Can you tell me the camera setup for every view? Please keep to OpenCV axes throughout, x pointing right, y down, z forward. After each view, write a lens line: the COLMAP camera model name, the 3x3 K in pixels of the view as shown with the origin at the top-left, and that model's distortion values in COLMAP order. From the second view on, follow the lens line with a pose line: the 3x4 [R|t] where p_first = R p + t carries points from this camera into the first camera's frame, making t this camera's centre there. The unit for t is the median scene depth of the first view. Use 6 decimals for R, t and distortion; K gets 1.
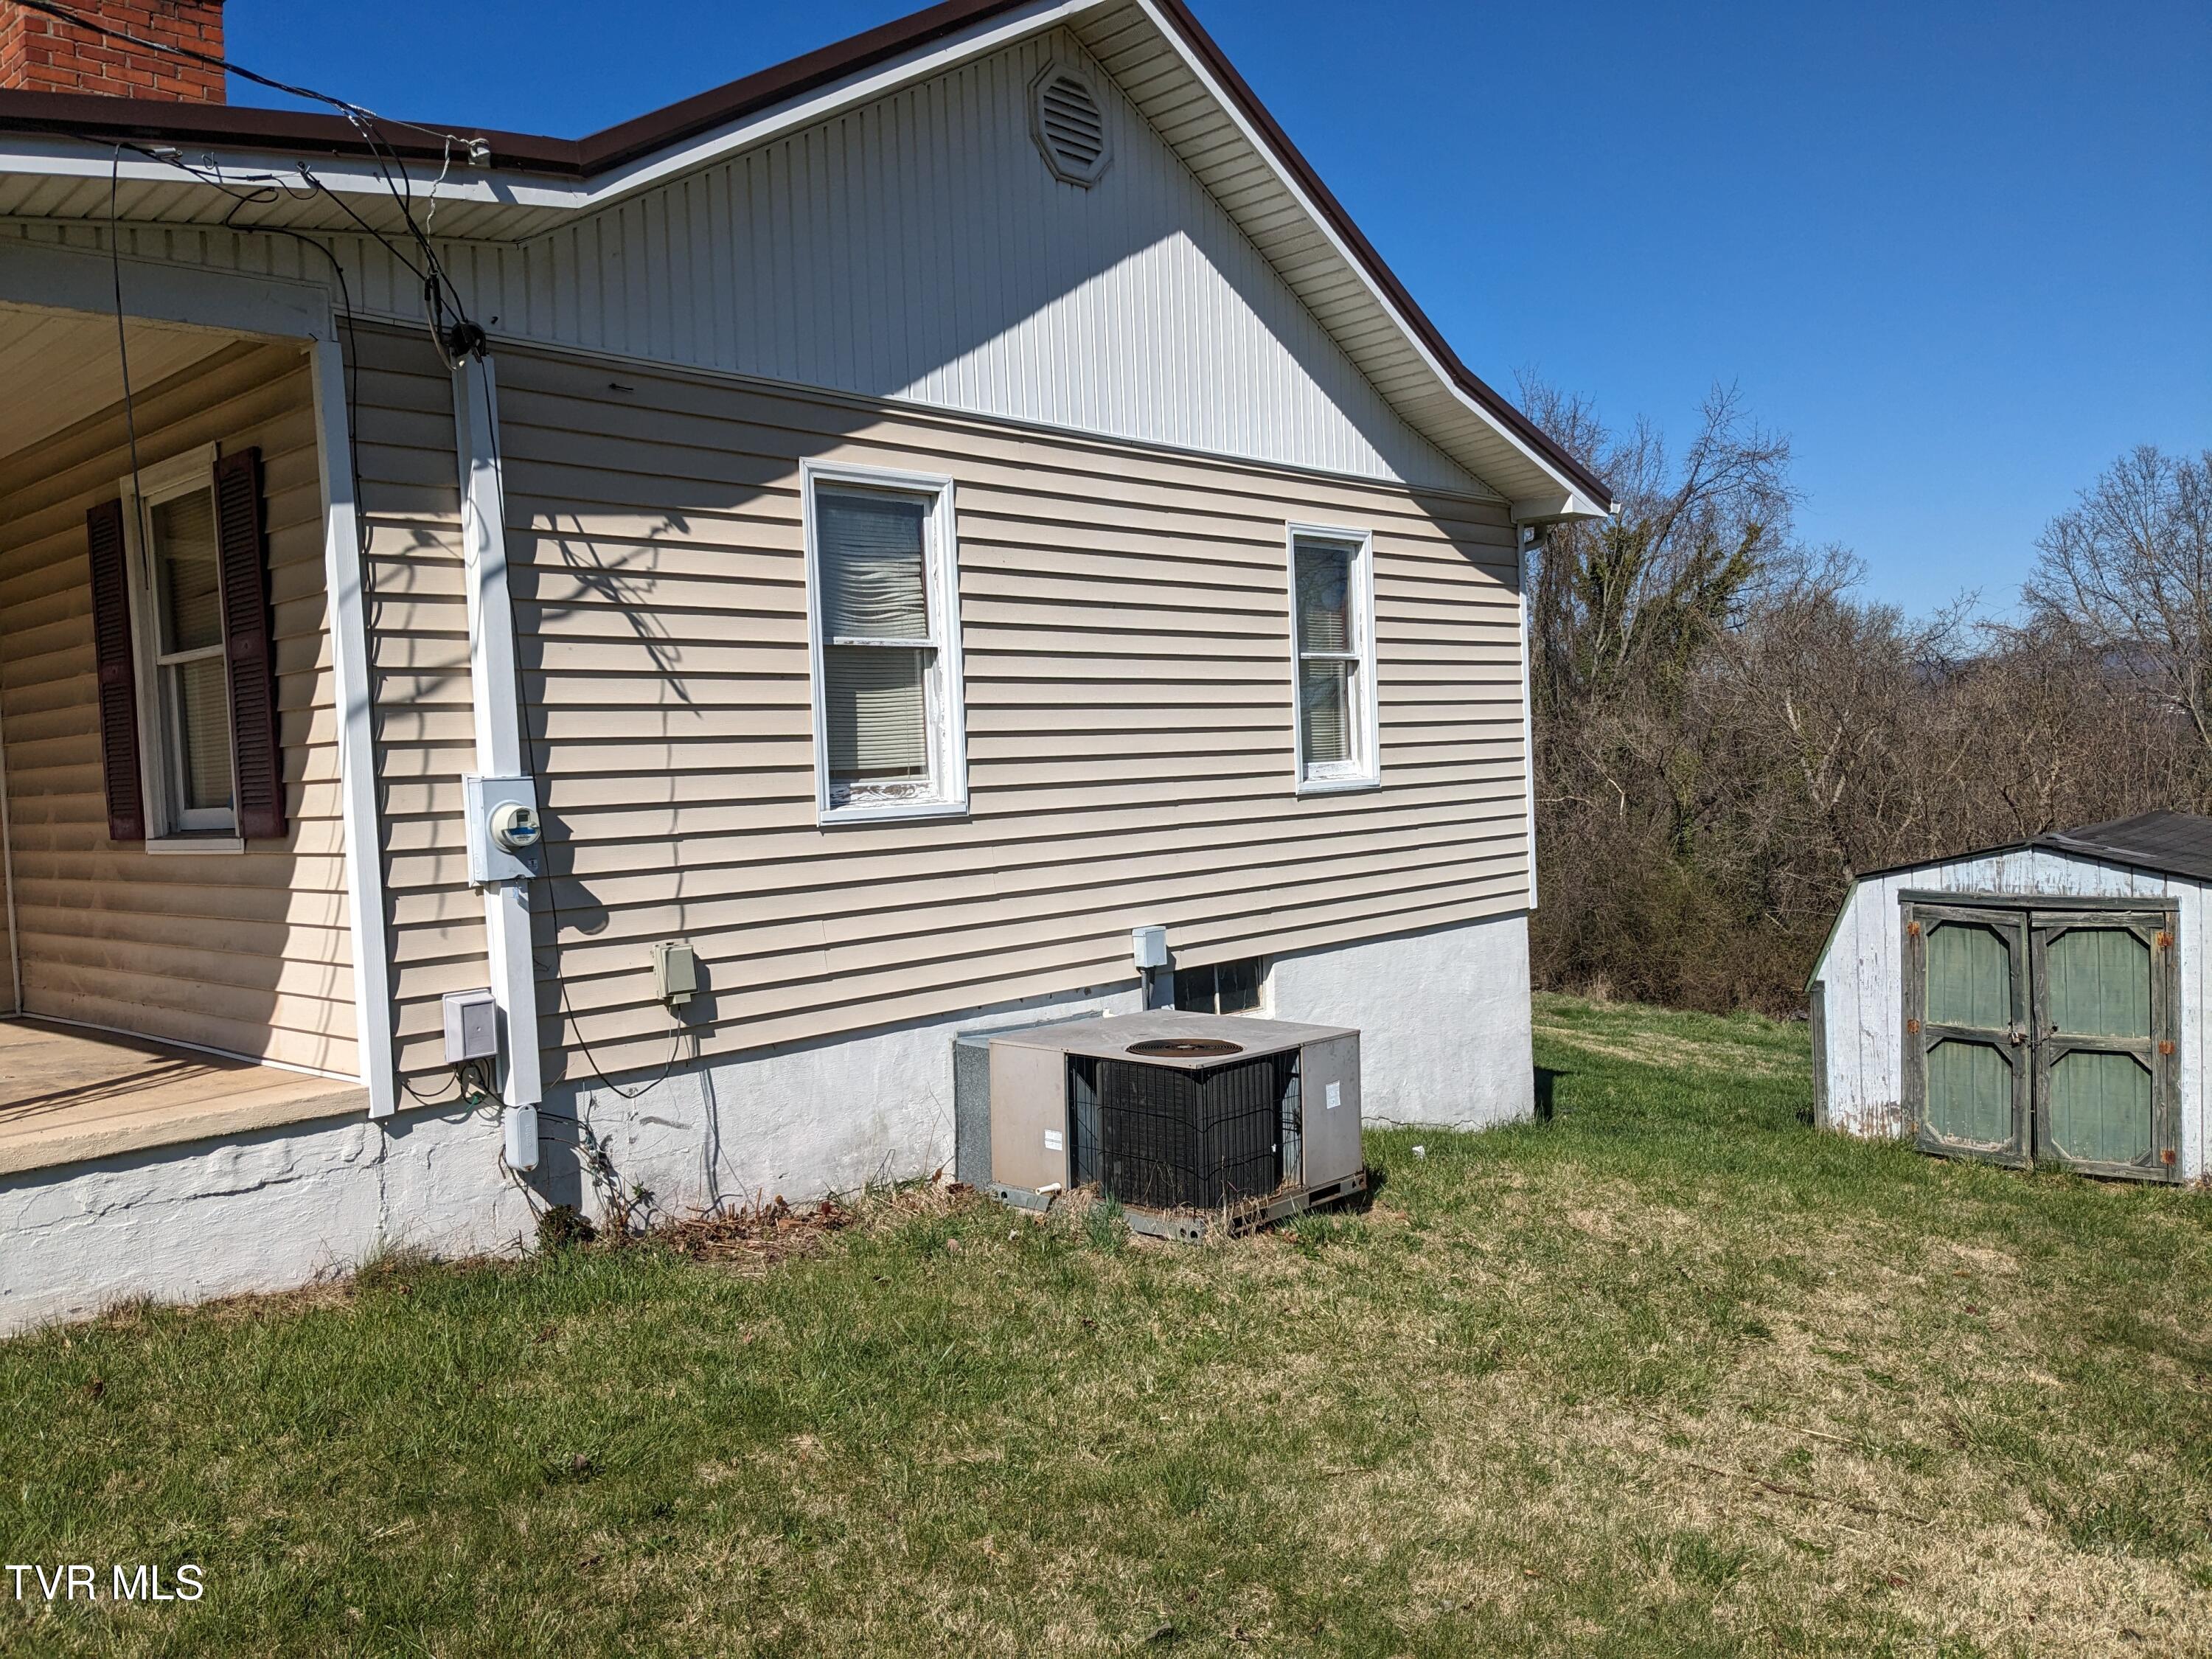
lens RADIAL K [[1725.3, 0, 1097.9], [0, 1725.3, 840.1], [0, 0, 1]] dist [0.093269, -0.168536]
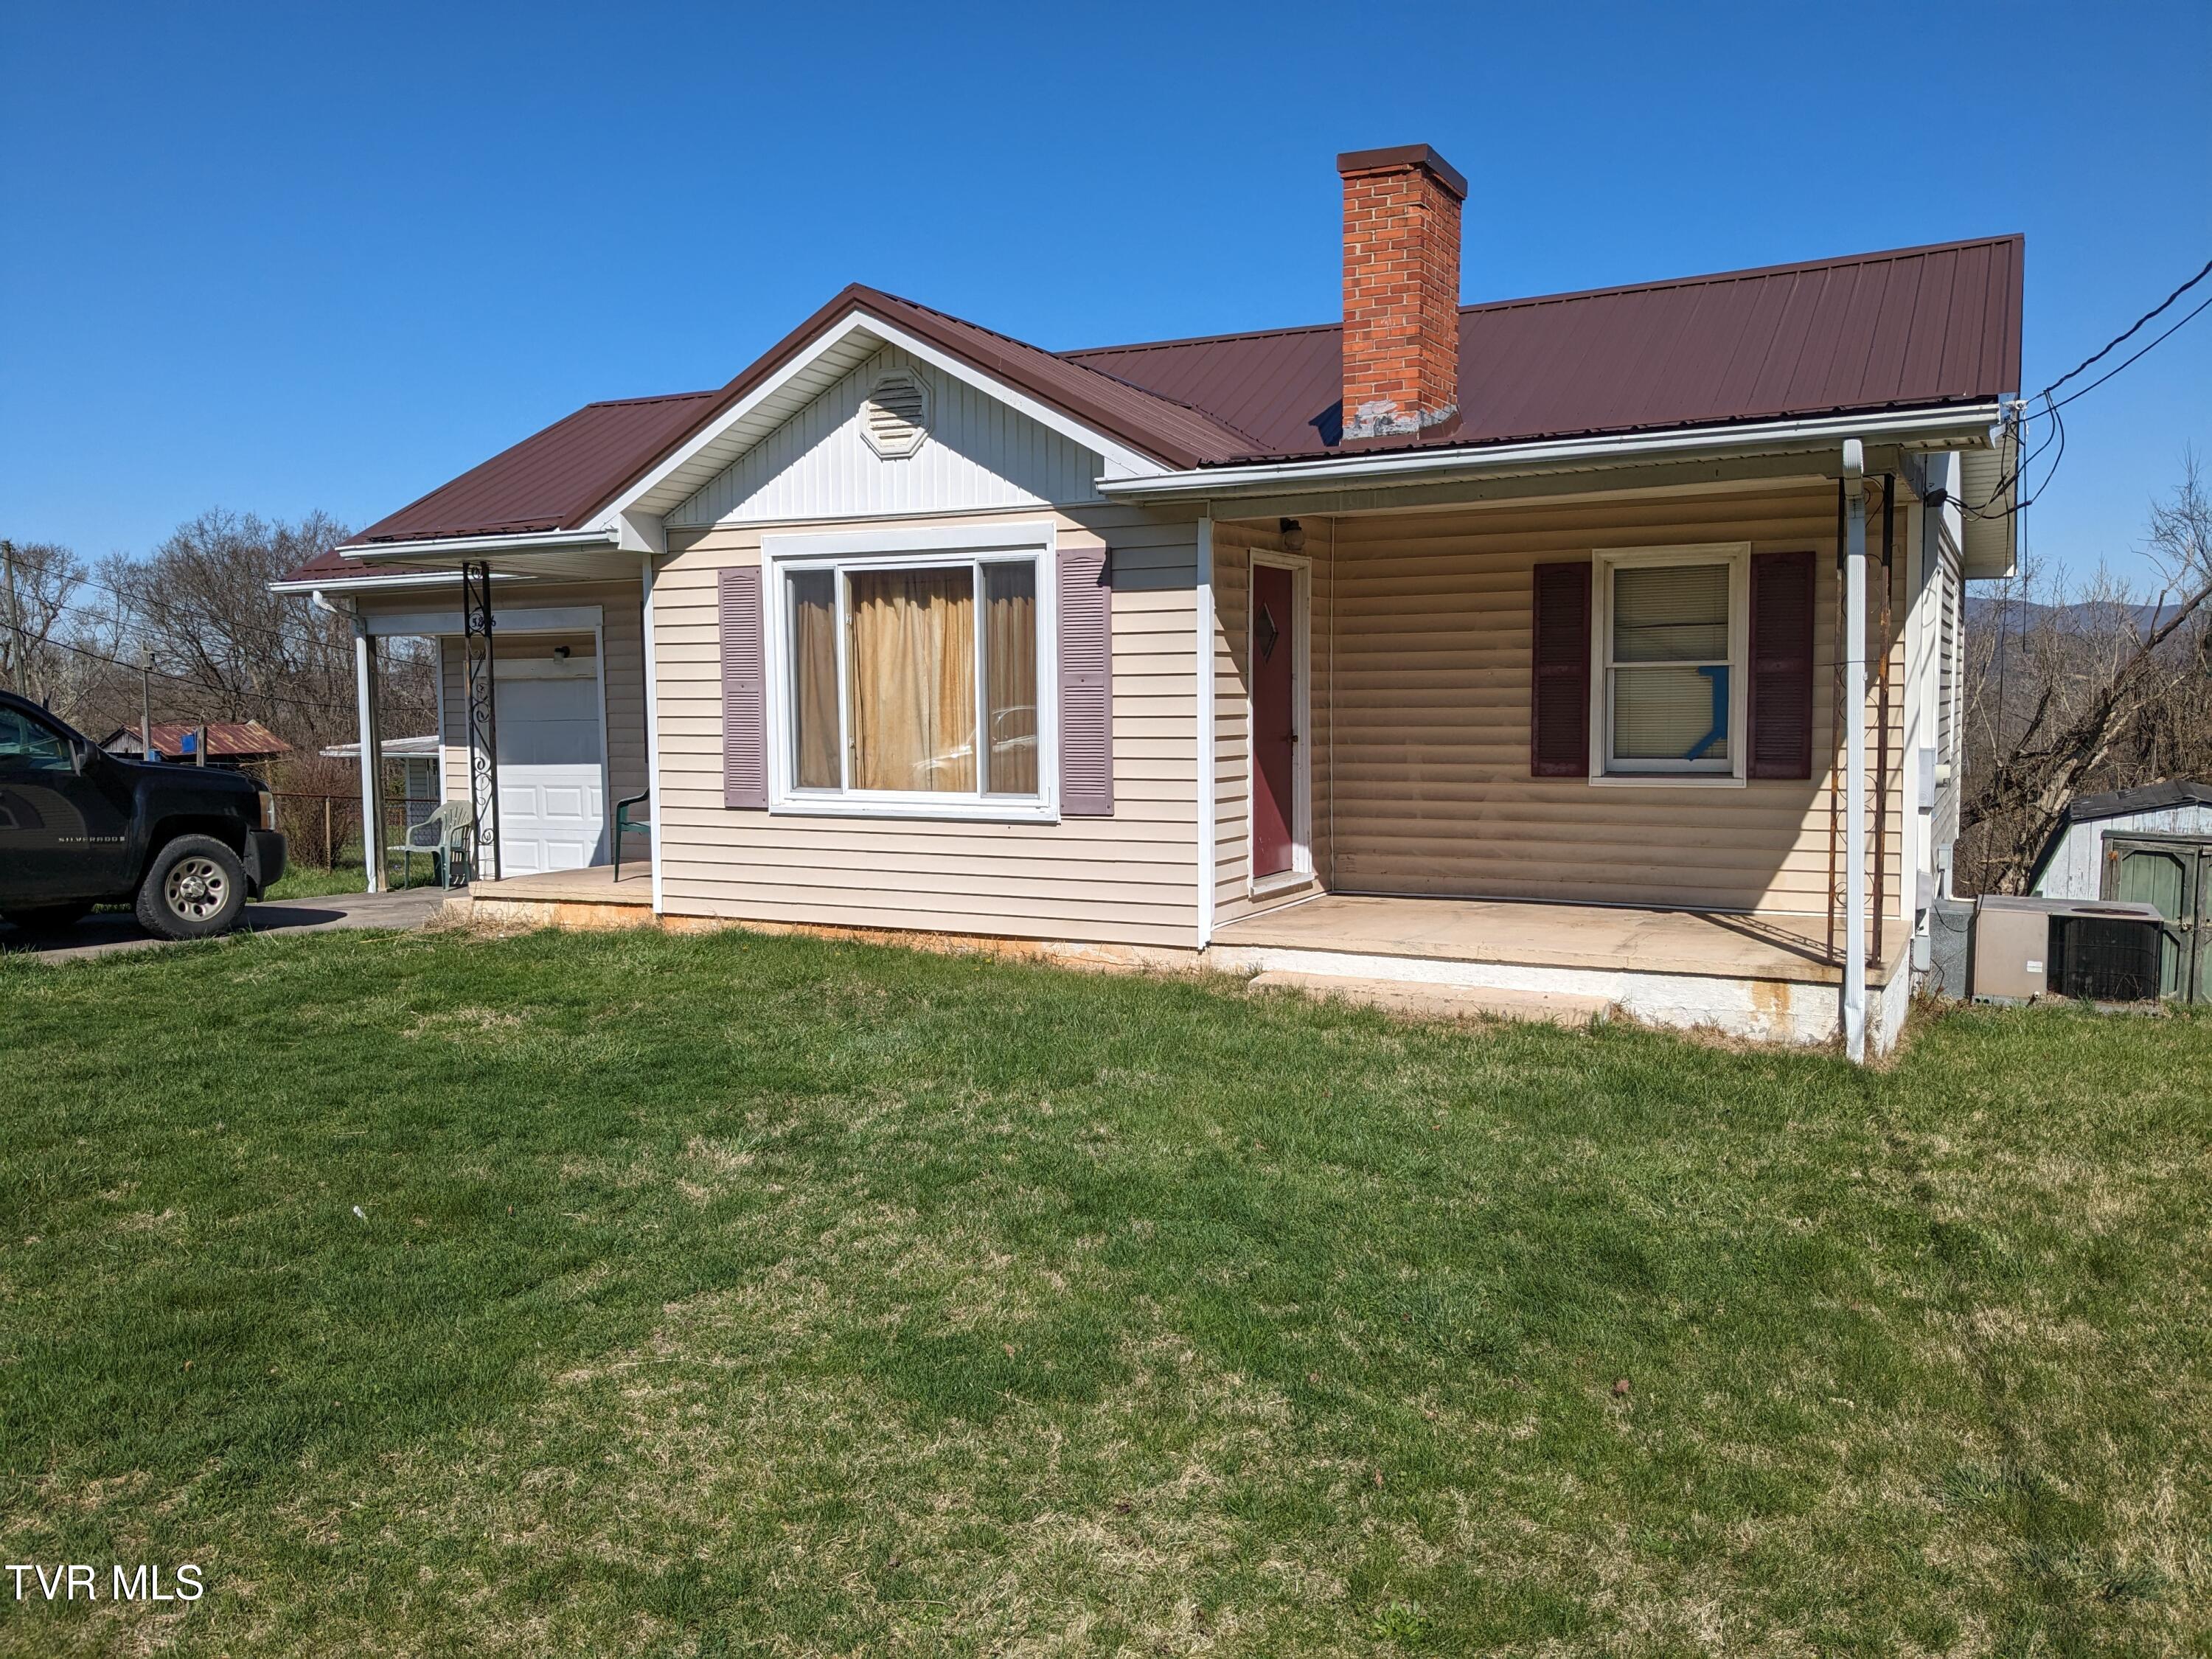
lens RADIAL K [[1725.3, 0, 1097.9], [0, 1725.3, 840.1], [0, 0, 1]] dist [0.093269, -0.168536]
pose [[0.966266, 0.013804, 0.257175, -0.809003], [-0.022235, 0.999305, 0.029903, 0.011938], [-0.256583, -0.034613, 0.965902, -0.242843]]
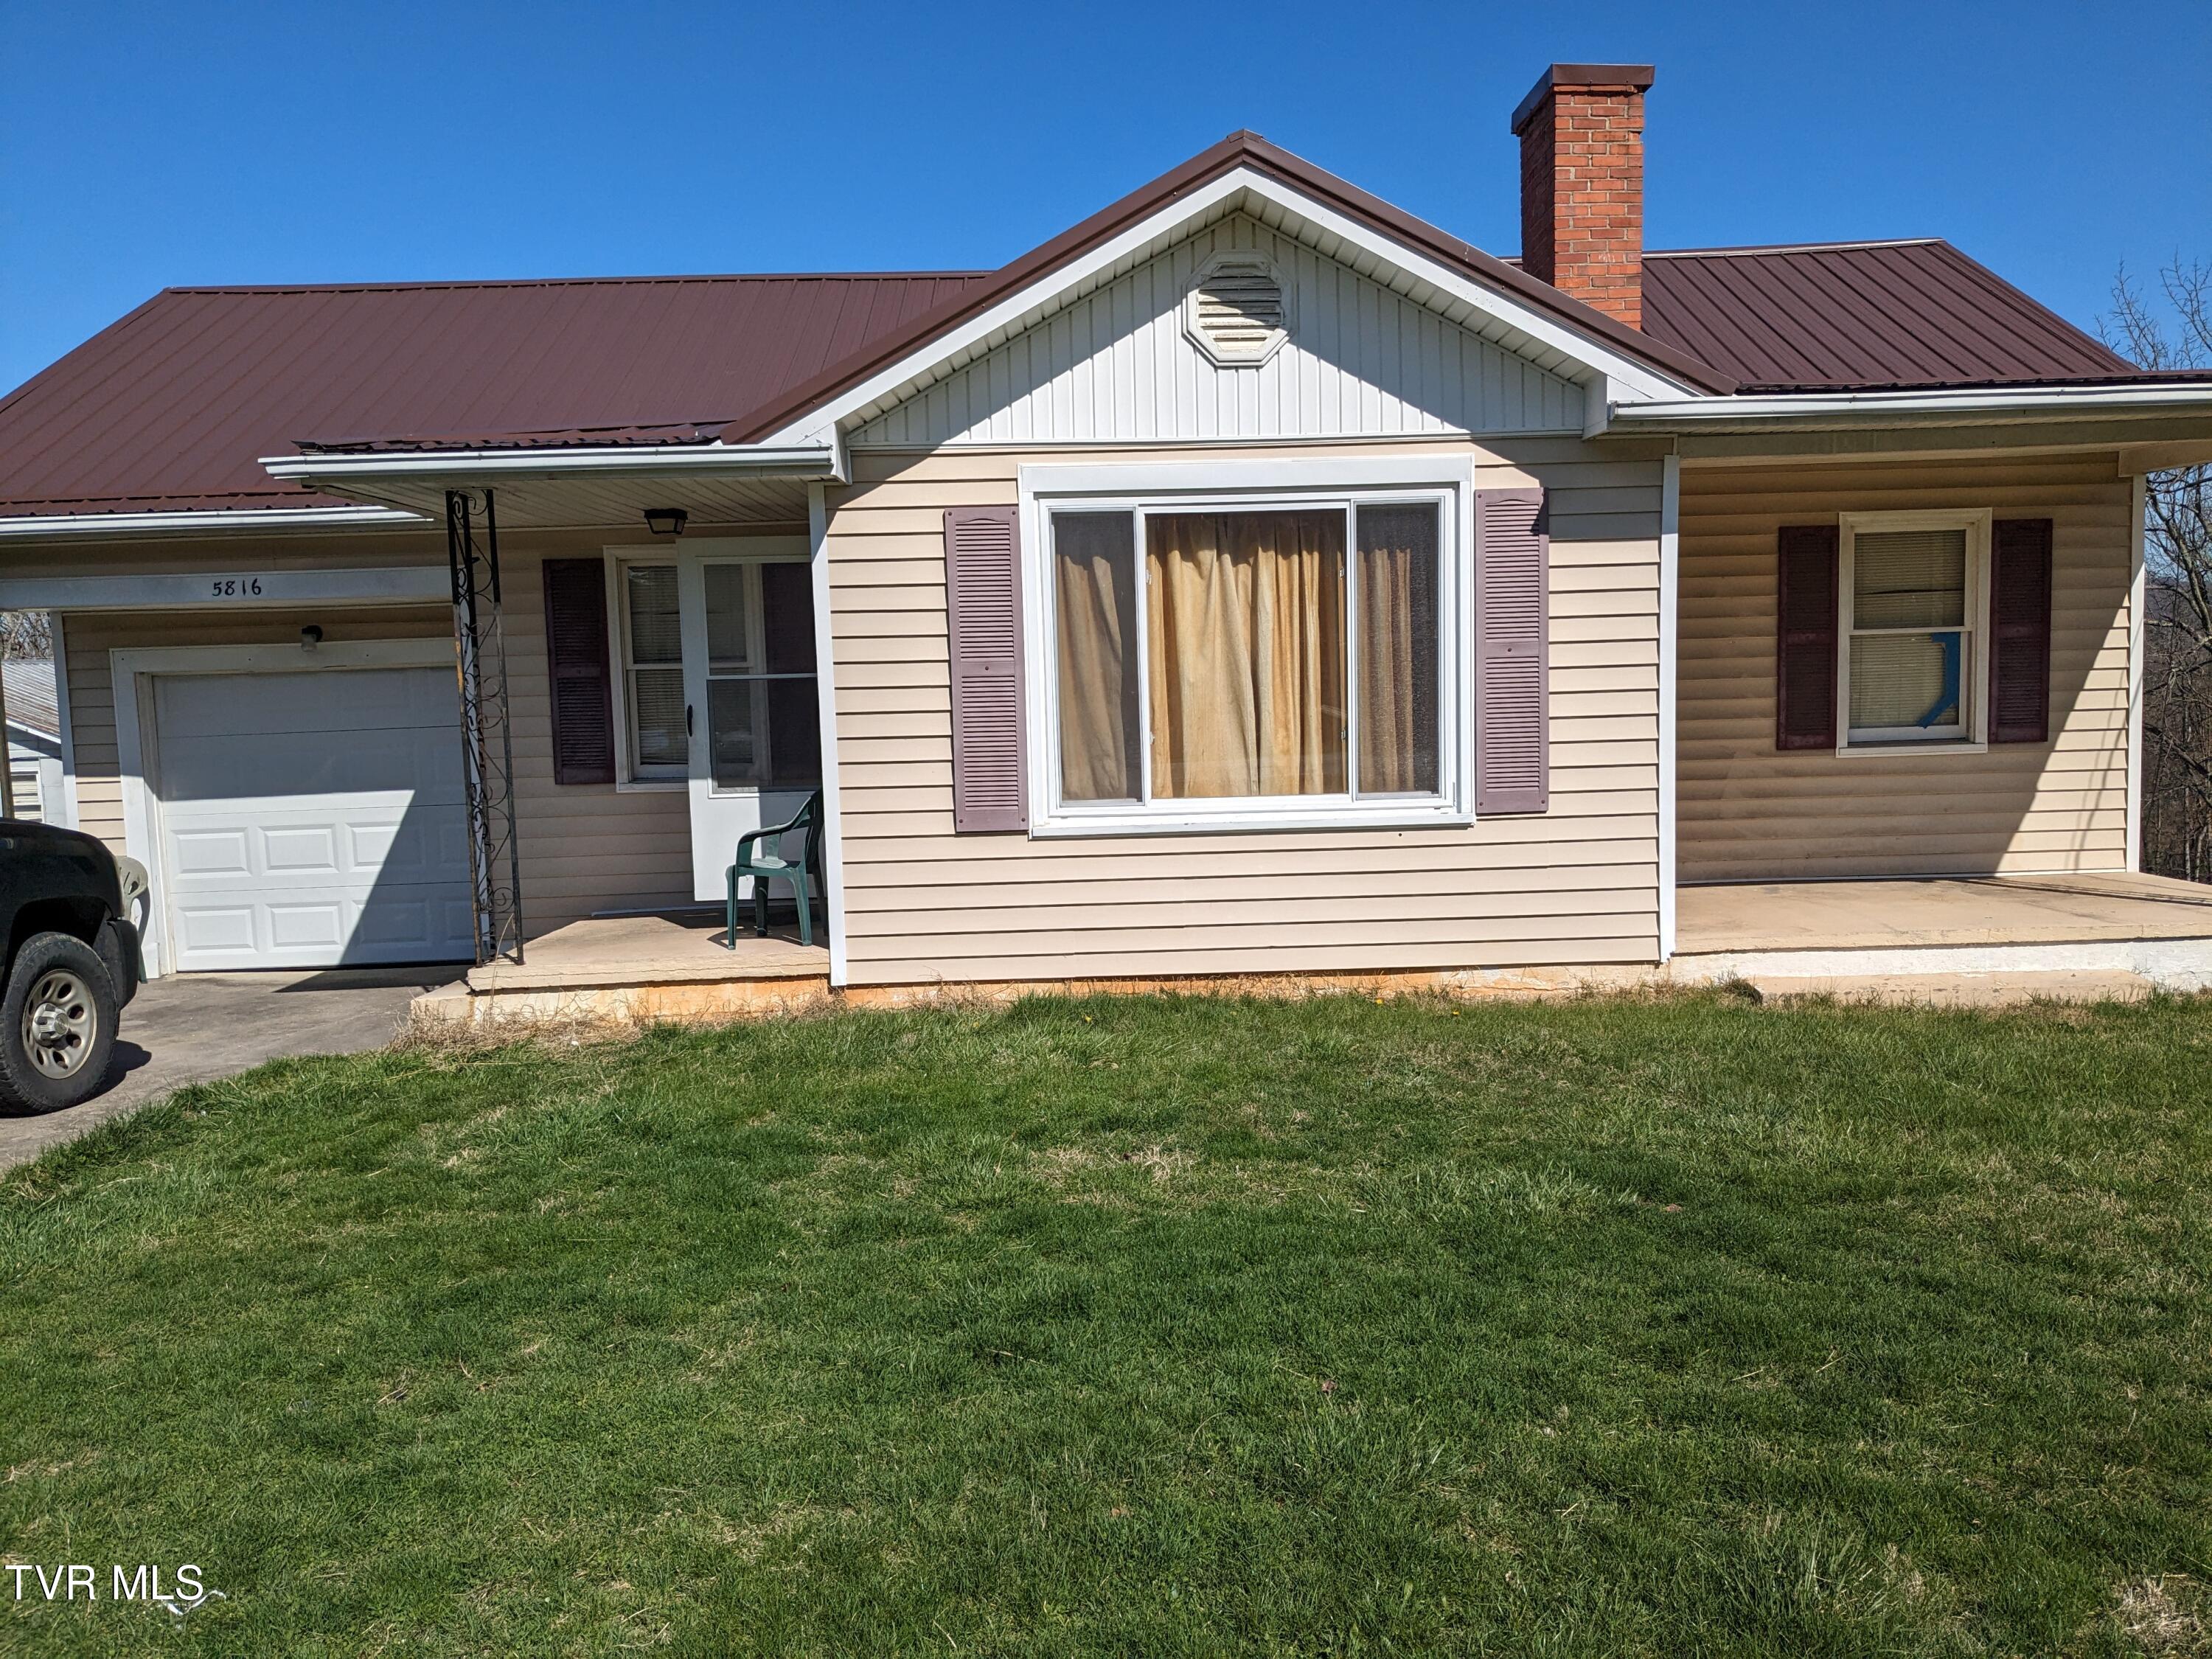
lens RADIAL K [[1725.3, 0, 1097.9], [0, 1725.3, 840.1], [0, 0, 1]] dist [0.093269, -0.168536]
pose [[0.723601, -0.039601, 0.689082, -1.212911], [0.026808, 0.999212, 0.029273, 0.010932], [-0.689698, -0.002709, 0.724092, 0.195673]]
